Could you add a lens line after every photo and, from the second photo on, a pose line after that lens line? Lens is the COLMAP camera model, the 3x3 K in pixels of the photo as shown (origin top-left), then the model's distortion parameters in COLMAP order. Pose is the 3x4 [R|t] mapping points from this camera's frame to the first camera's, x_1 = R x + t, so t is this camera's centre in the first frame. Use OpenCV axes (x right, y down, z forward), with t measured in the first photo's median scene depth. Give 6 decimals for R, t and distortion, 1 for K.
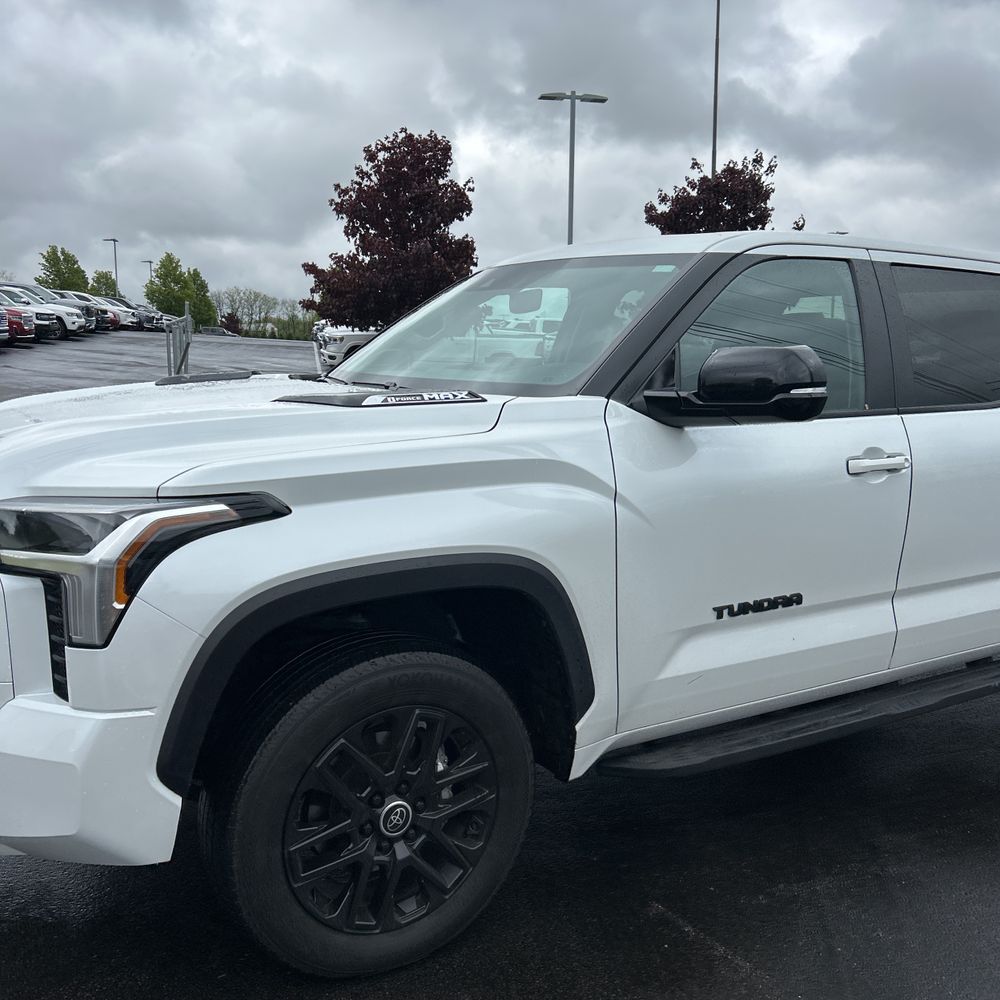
lens RADIAL K [[1027.1, 0, 498.2], [0, 1027.1, 503.5], [0, 0, 1]] dist [0.020689, 0.000000]
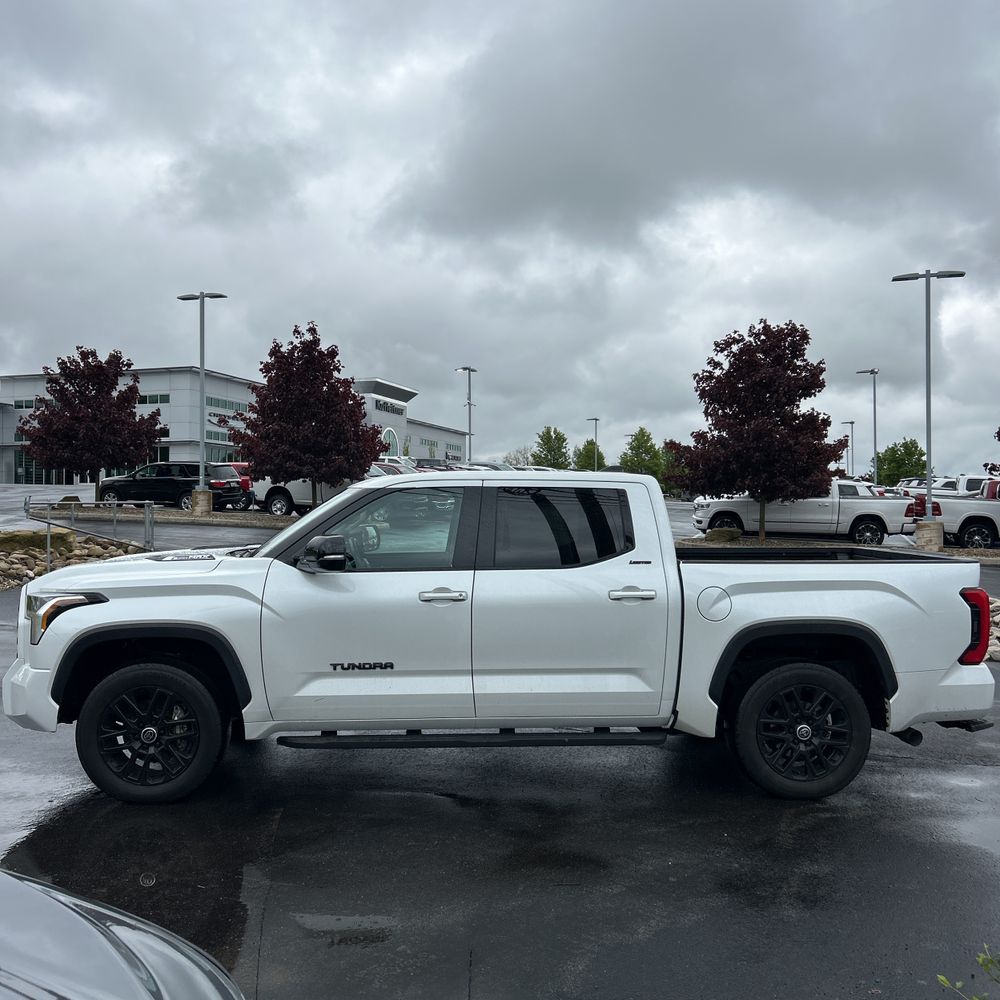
lens RADIAL K [[1027.1, 0, 501.1], [0, 1027.1, 495.4], [0, 0, 1]] dist [0.020689, 0.000000]
pose [[0.880587, -0.015421, -0.473633, 1.304193], [-0.061140, 0.987420, -0.145823, 0.044144], [0.469924, 0.157368, 0.868566, -0.569476]]
